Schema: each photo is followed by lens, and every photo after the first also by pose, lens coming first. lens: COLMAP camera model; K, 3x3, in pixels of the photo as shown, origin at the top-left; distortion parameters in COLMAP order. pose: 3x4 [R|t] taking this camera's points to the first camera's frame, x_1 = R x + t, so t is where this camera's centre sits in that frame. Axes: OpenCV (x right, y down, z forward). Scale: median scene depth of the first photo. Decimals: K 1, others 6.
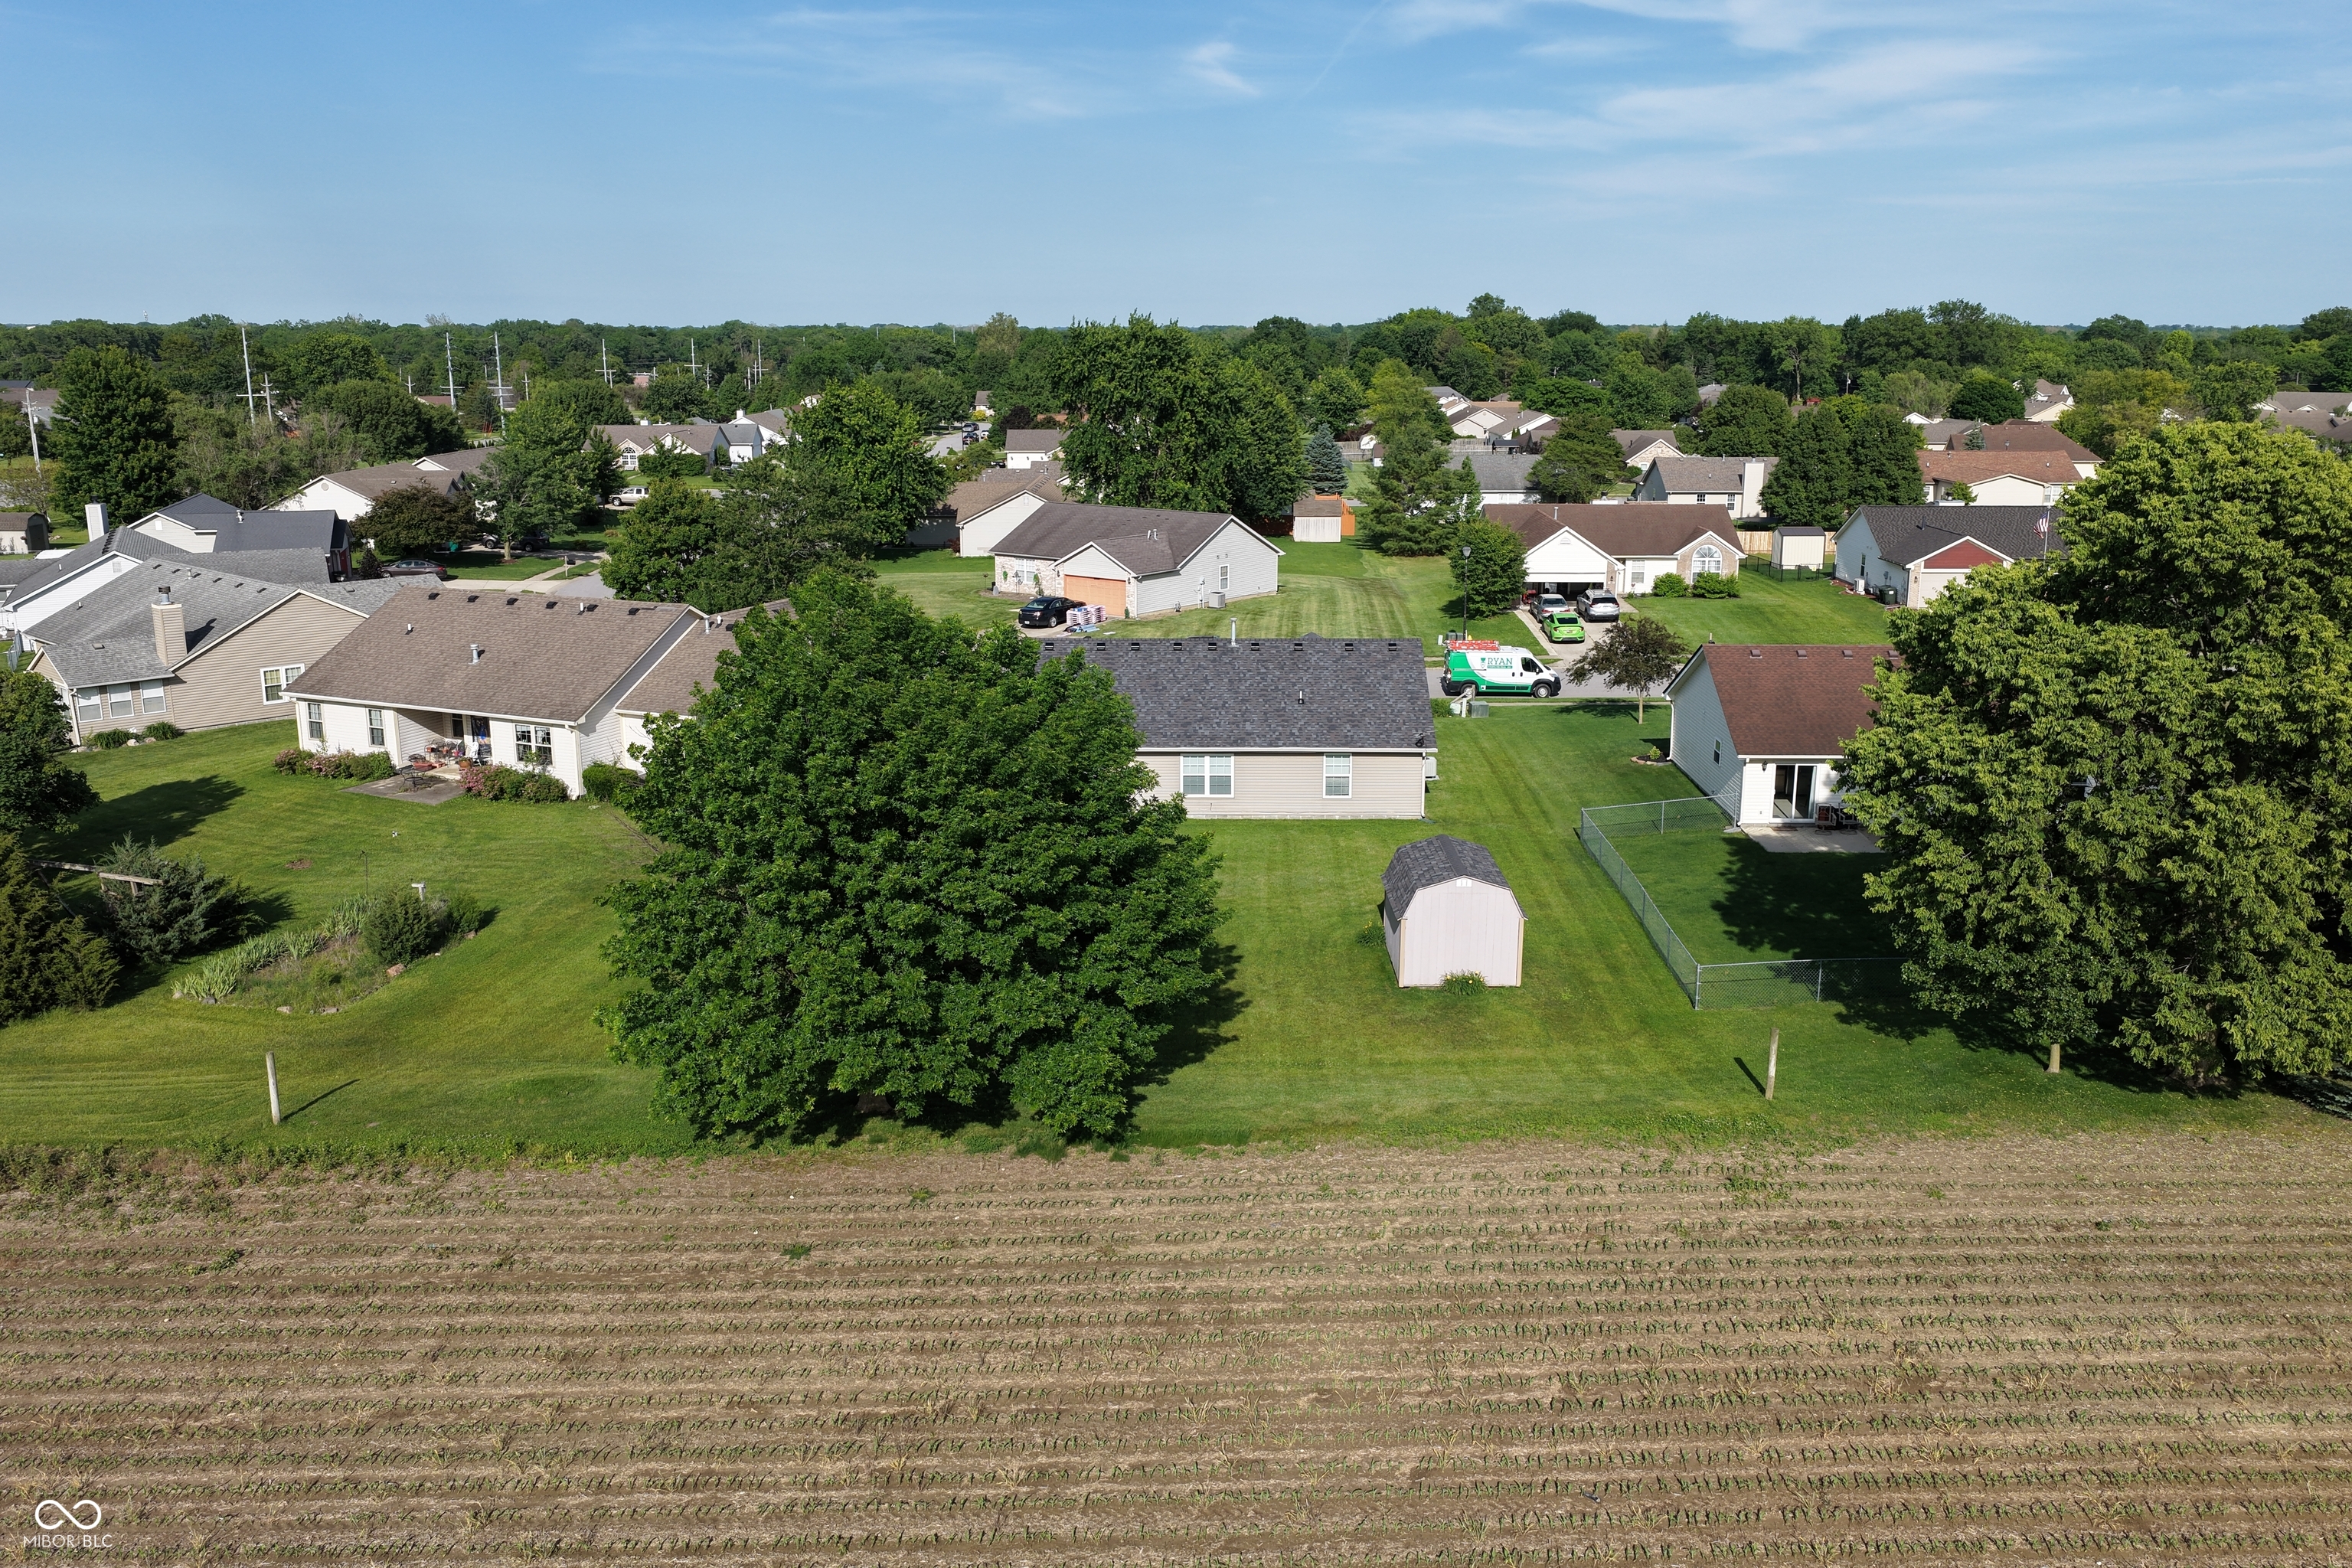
lens RADIAL K [[1947.2, 0, 1162.7], [0, 1947.2, 790.1], [0, 0, 1]] dist [-0.013939, 0.037172]
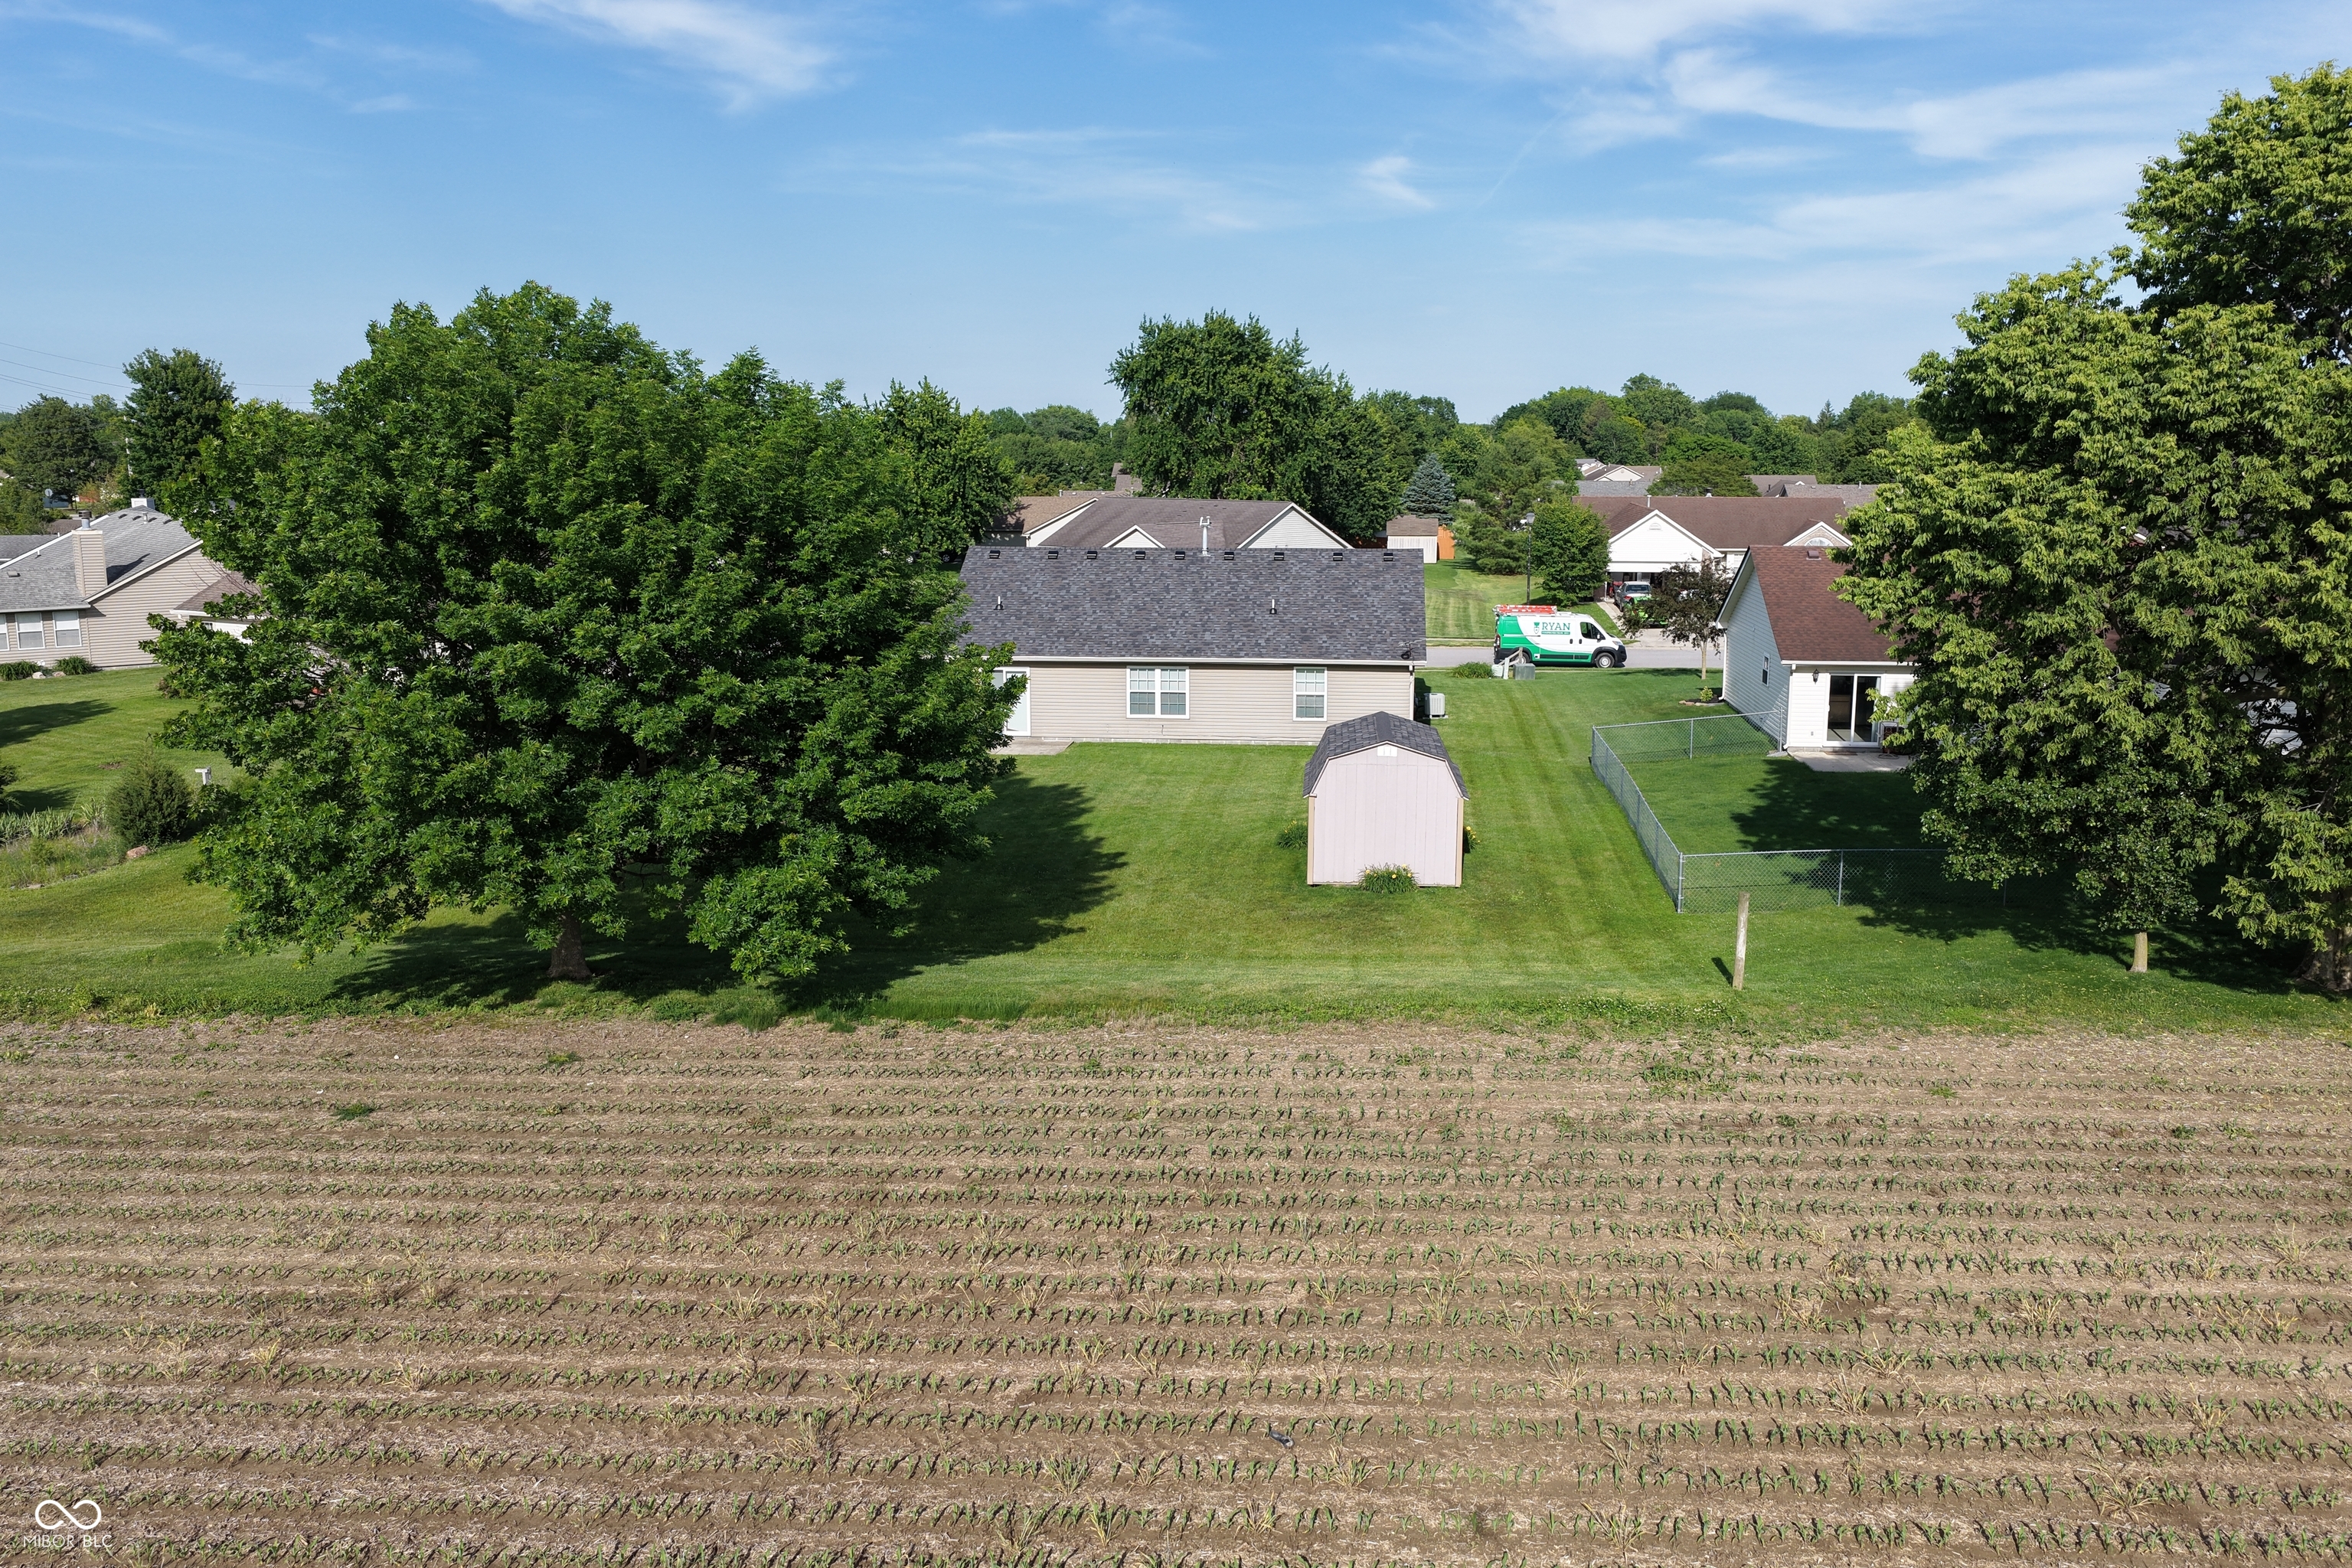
lens RADIAL K [[1947.2, 0, 1171.1], [0, 1947.2, 767.9], [0, 0, 1]] dist [-0.013939, 0.037172]
pose [[0.996672, 0.016252, -0.079876, 0.139803], [-0.021278, 0.997820, -0.062477, 0.113384], [0.078687, 0.063969, 0.994845, 0.217139]]
